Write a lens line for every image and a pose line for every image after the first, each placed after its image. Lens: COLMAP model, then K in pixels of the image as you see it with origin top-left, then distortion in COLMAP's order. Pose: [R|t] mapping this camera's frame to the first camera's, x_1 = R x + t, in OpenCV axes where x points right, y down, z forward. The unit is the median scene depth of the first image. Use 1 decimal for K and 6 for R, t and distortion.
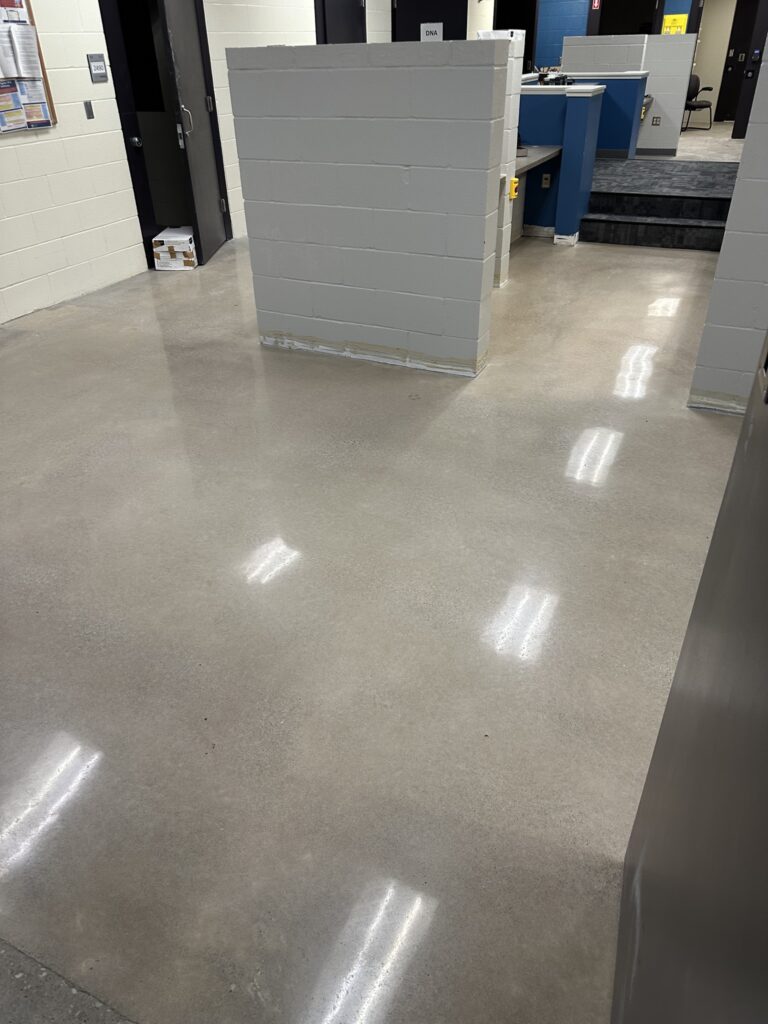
lens RADIAL K [[726.7, 0, 381.6], [0, 726.7, 510.5], [0, 0, 1]] dist [0.032702, -0.042010]
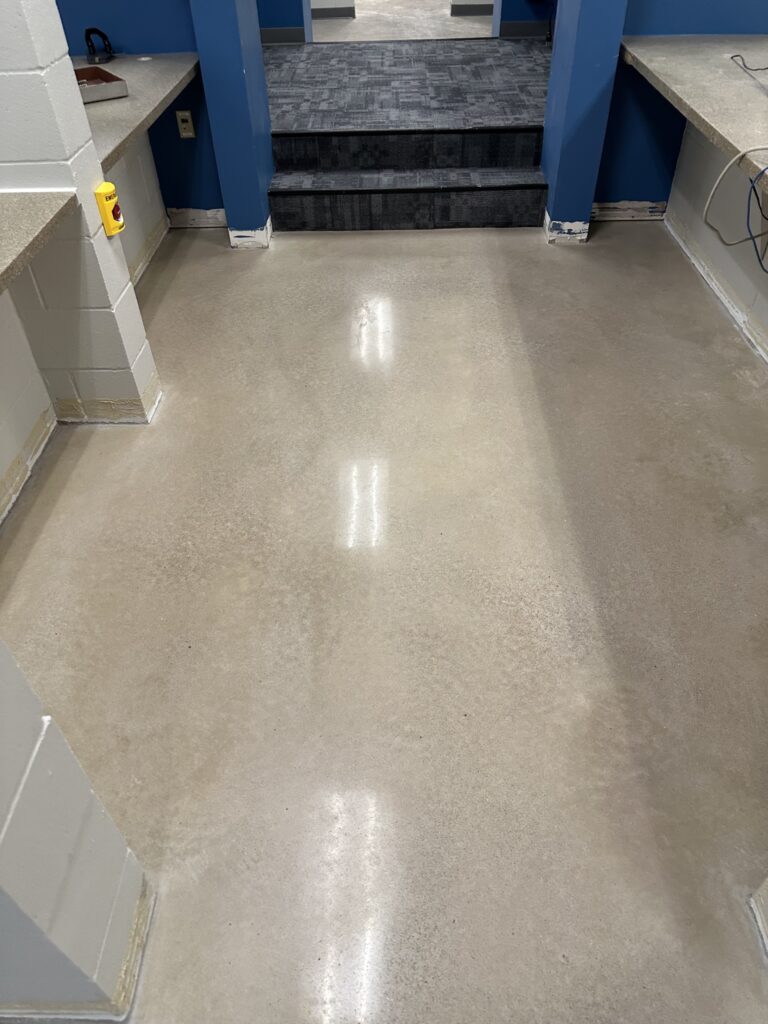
lens RADIAL K [[726.7, 0, 377.0], [0, 726.7, 512.0], [0, 0, 1]] dist [0.032702, -0.042010]
pose [[0.912909, -0.276288, 0.300437, 0.117457], [0.222890, 0.954082, 0.200119, -0.262619], [-0.341932, -0.115726, 0.932572, 0.437467]]
